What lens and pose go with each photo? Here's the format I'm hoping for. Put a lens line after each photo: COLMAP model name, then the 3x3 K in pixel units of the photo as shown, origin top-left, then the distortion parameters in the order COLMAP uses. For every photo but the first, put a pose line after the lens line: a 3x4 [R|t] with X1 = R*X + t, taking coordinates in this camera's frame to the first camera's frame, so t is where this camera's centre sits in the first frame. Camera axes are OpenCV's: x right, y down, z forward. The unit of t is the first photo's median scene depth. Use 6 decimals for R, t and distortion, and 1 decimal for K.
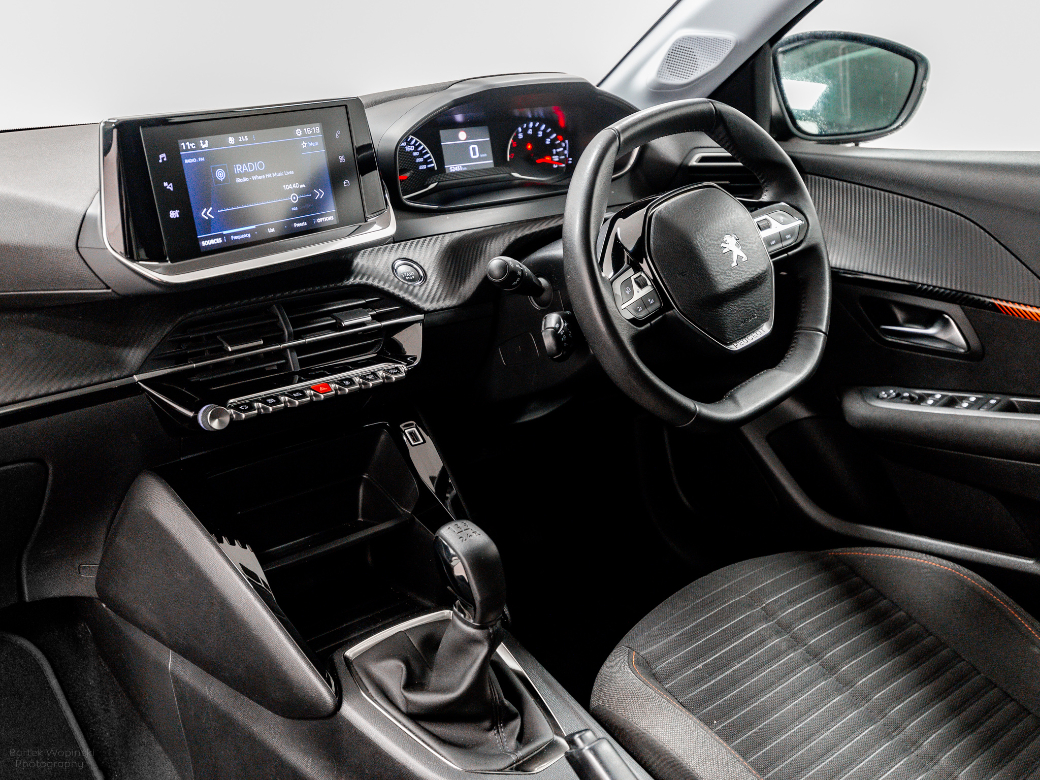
lens RADIAL K [[1112.9, 0, 520.0], [0, 1112.9, 390.0], [0, 0, 1]] dist [0.002690, 0.031071]
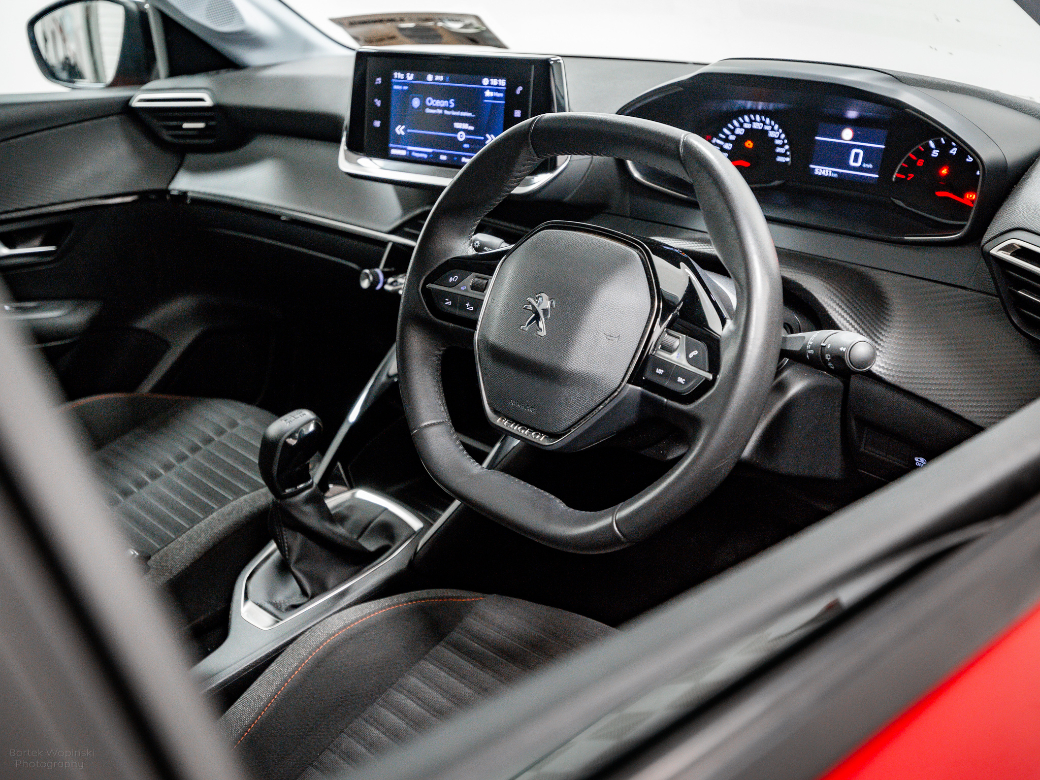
lens RADIAL K [[1112.9, 0, 520.0], [0, 1112.9, 390.0], [0, 0, 1]] dist [0.002690, 0.031071]
pose [[0.063602, 0.389136, -0.918982, 0.965522], [-0.310967, 0.882729, 0.352263, -0.364363], [0.948290, 0.263368, 0.177152, 0.915559]]
